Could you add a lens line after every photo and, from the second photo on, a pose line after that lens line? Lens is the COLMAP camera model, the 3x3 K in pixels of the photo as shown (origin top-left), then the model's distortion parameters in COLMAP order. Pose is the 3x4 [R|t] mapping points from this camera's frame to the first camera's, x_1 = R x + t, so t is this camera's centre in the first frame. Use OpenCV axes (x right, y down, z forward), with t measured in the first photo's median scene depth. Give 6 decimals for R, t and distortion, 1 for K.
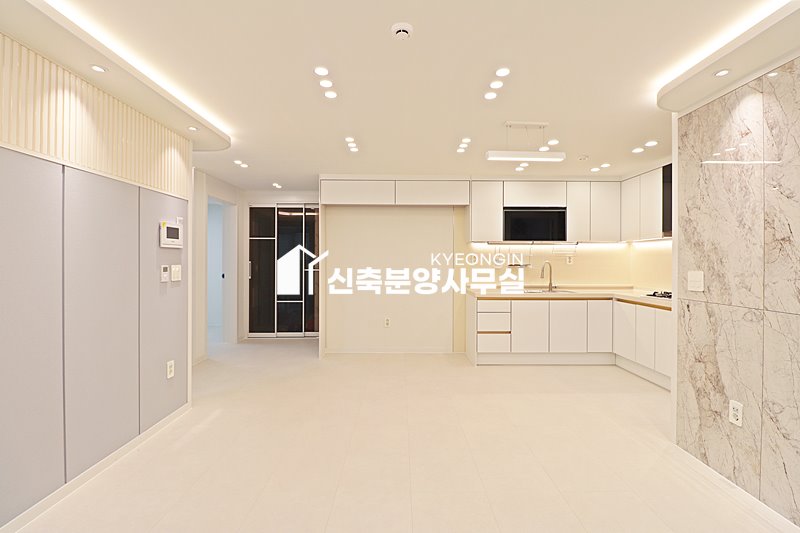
lens RADIAL K [[371.0, 0, 401.3], [0, 371.0, 261.5], [0, 0, 1]] dist [-0.000752, -0.011354]
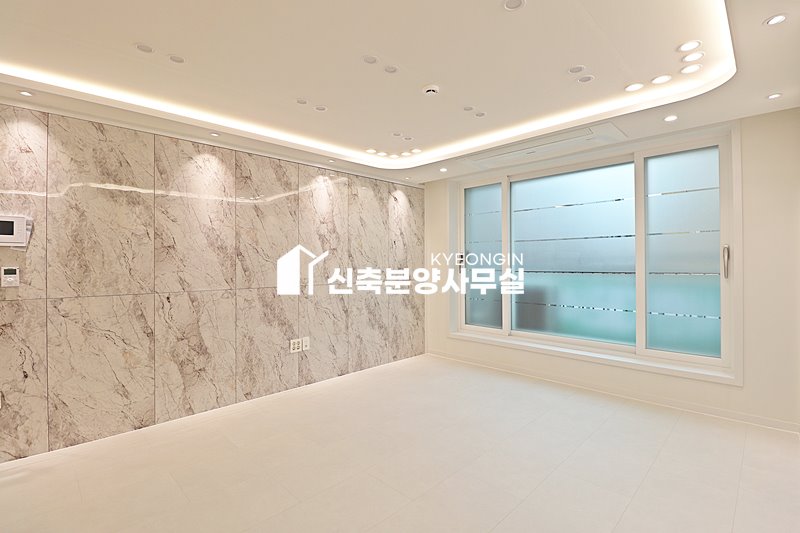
lens RADIAL K [[371.0, 0, 401.3], [0, 371.0, 261.5], [0, 0, 1]] dist [-0.000752, -0.011354]
pose [[-0.703819, 0.002869, 0.710373, -0.629154], [0.002998, 0.999995, -0.001069, 0.005801], [-0.710373, 0.001377, -0.703824, 1.358615]]
